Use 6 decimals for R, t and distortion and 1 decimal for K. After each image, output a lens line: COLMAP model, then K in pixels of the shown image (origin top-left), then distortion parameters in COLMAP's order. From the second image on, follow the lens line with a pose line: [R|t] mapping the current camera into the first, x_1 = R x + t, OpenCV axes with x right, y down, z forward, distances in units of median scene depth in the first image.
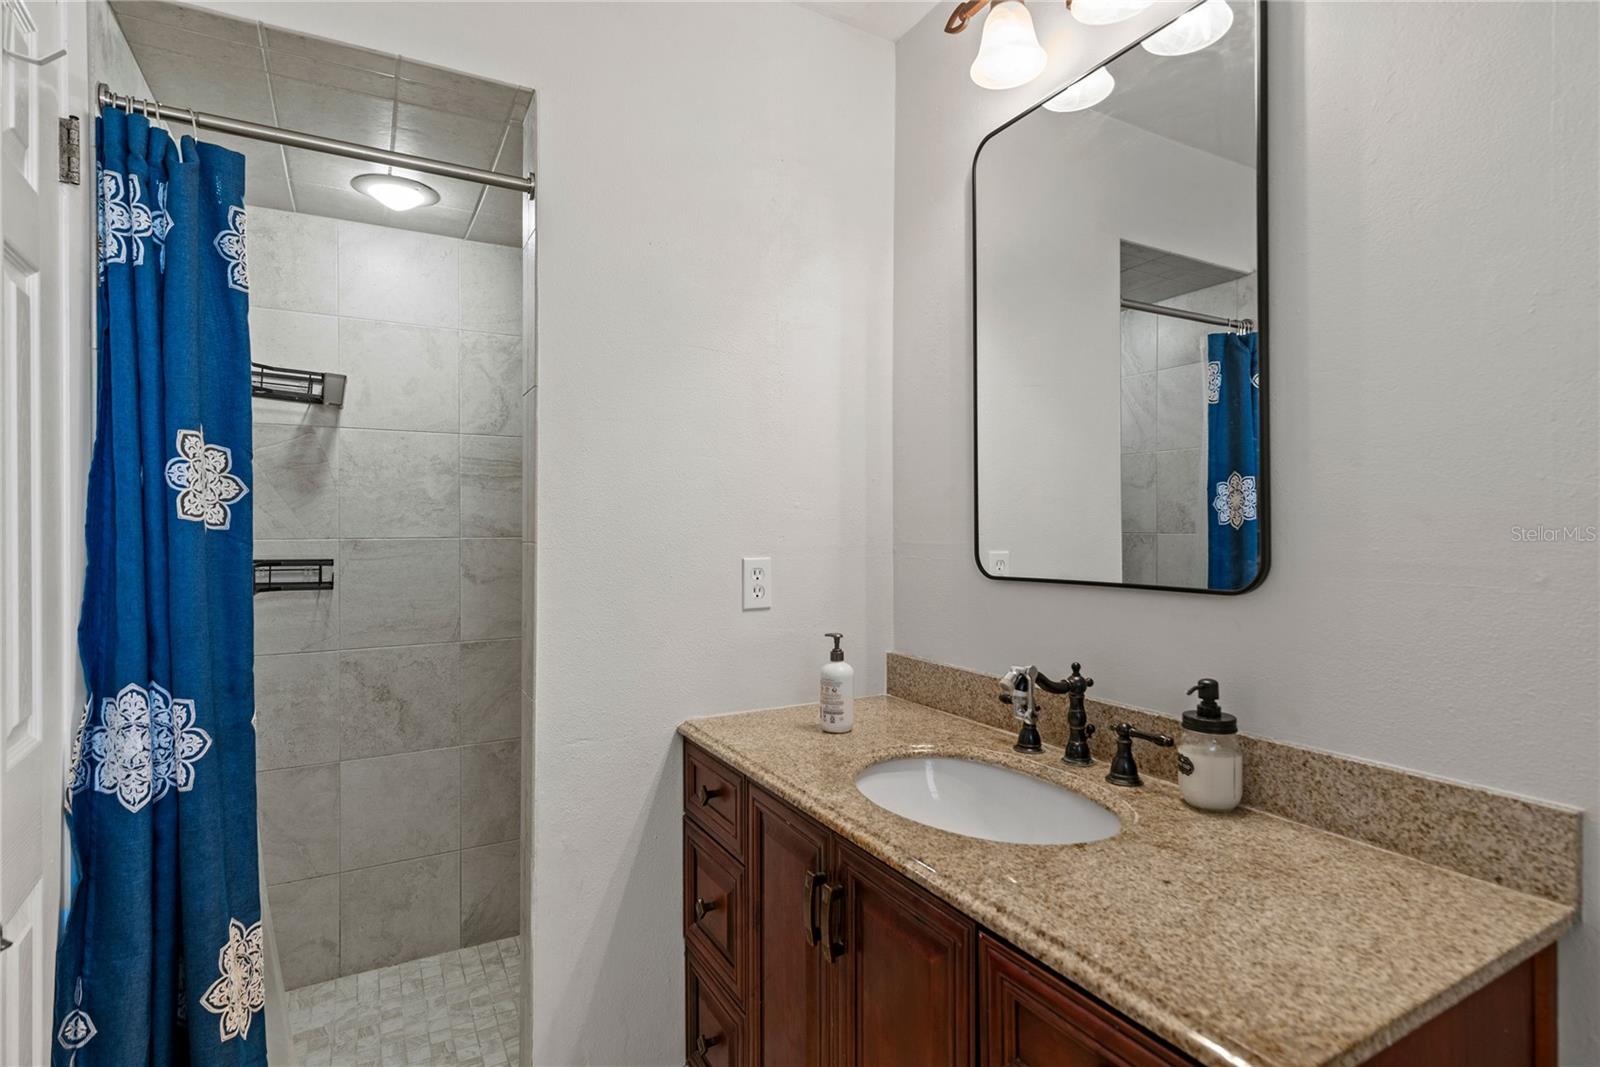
lens RADIAL K [[799.1, 0, 801.3], [0, 799.1, 528.6], [0, 0, 1]] dist [-0.001121, -0.000226]
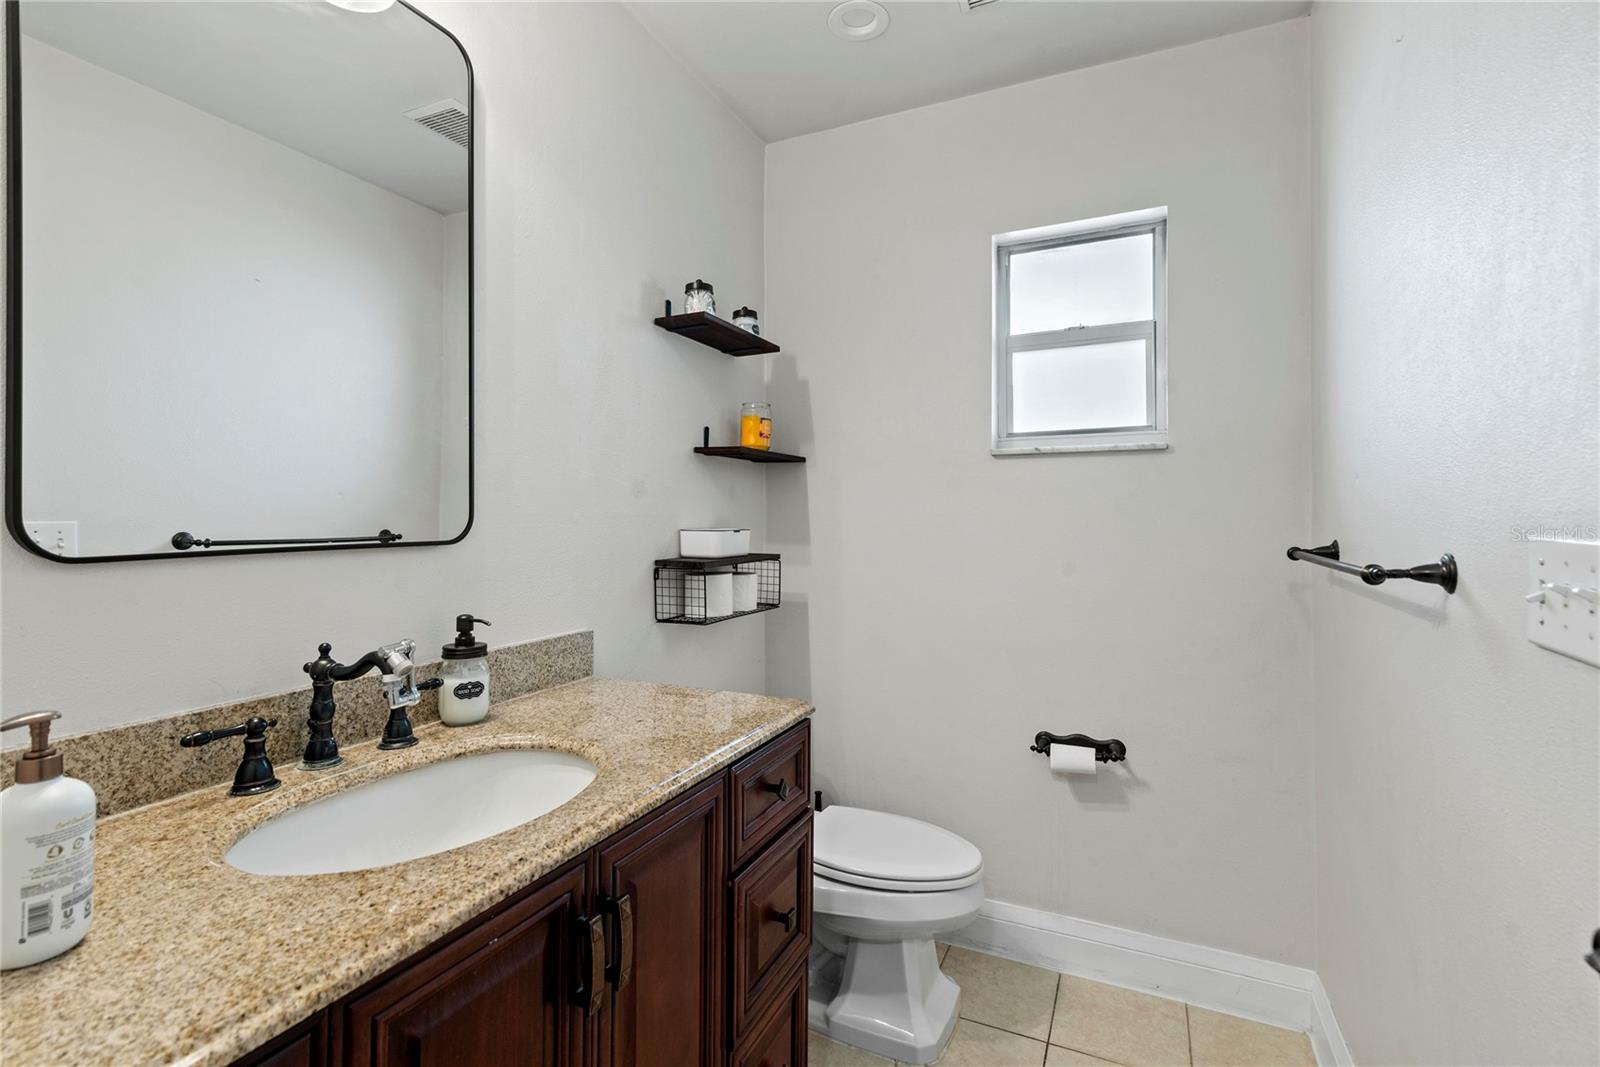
lens RADIAL K [[720.3, 0, 802.2], [0, 720.3, 522.5], [0, 0, 1]] dist [0.016180, -0.001649]
pose [[-0.576764, -0.004334, 0.816899, -0.661368], [0.007316, 0.999918, 0.010470, 0.045023], [-0.816878, 0.012015, -0.576685, 1.220361]]
